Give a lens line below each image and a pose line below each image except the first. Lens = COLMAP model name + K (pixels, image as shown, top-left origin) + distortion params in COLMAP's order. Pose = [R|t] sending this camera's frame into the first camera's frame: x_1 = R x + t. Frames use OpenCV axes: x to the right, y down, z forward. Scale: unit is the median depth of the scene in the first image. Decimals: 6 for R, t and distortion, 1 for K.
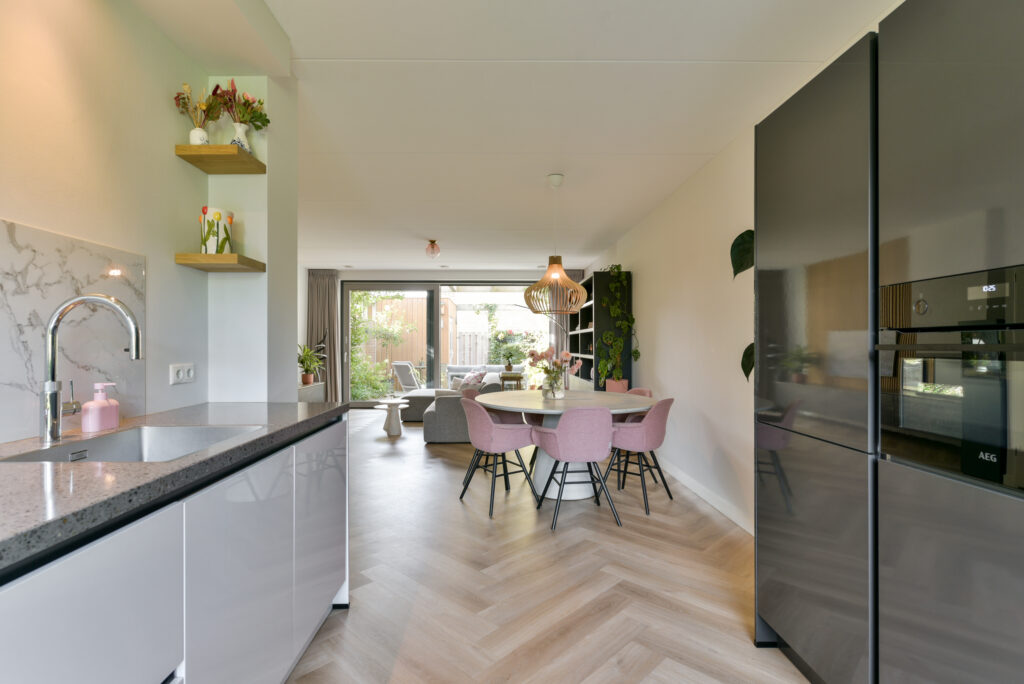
lens RADIAL K [[508.6, 0, 499.4], [0, 508.6, 345.9], [0, 0, 1]] dist [-0.000523, -0.001360]
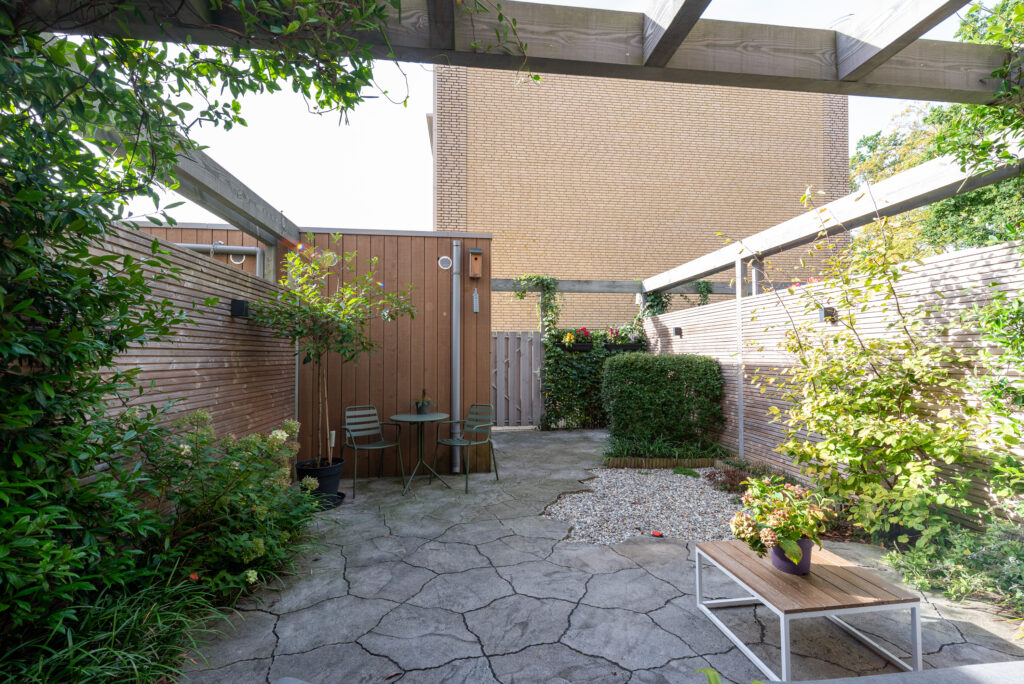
lens RADIAL K [[419.9, 0, 509.8], [0, 419.9, 345.4], [0, 0, 1]] dist [0.001227, -0.000128]
pose [[0.993863, 0.003670, 0.110561, -0.453755], [-0.000925, 0.999690, -0.024877, -0.009776], [-0.110618, 0.024622, 0.993558, 2.507369]]
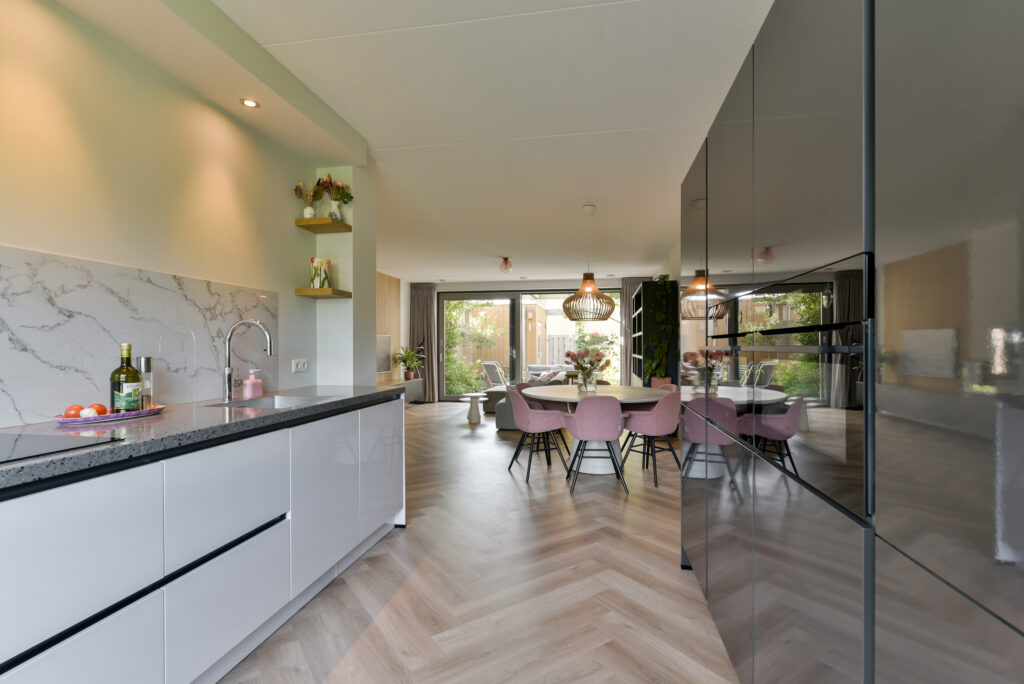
lens RADIAL K [[491.8, 0, 512.0], [0, 491.8, 349.6], [0, 0, 1]] dist [-0.000240, 0.000049]
pose [[0.982935, -0.000818, -0.183952, 0.164164], [0.001517, 0.999992, 0.003659, 0.000294], [0.183948, -0.003876, 0.982928, -0.202533]]
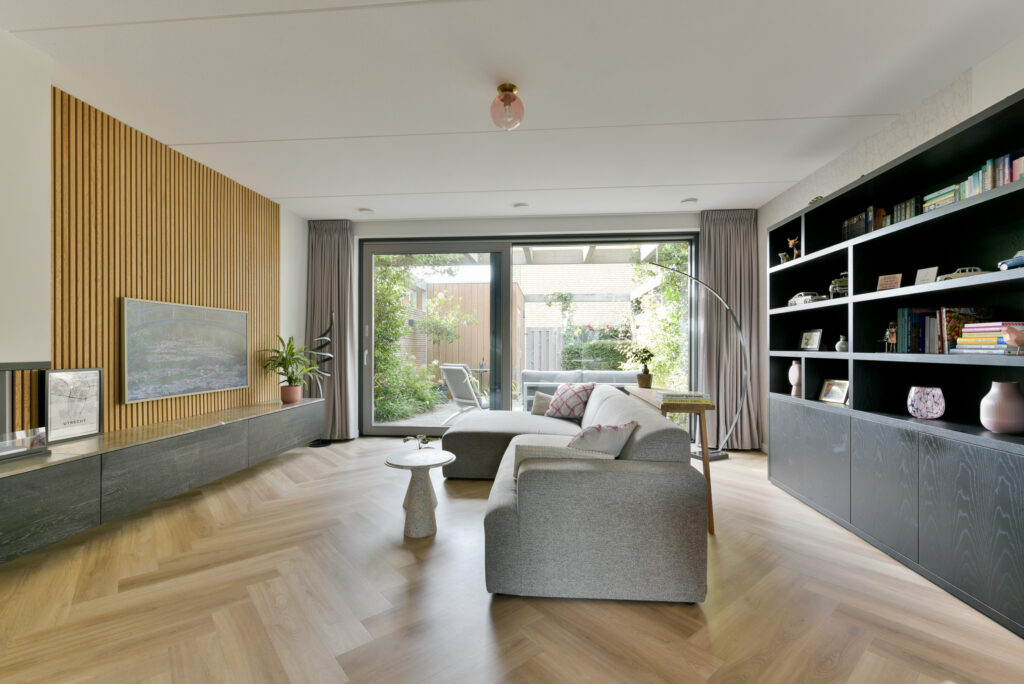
lens RADIAL K [[453.3, 0, 510.3], [0, 453.3, 347.8], [0, 0, 1]] dist [0.000277, -0.000370]
pose [[0.995753, 0.000761, -0.092057, -0.166721], [-0.000616, 0.999999, 0.001604, 0.022221], [0.092058, -0.001540, 0.995752, 1.109707]]
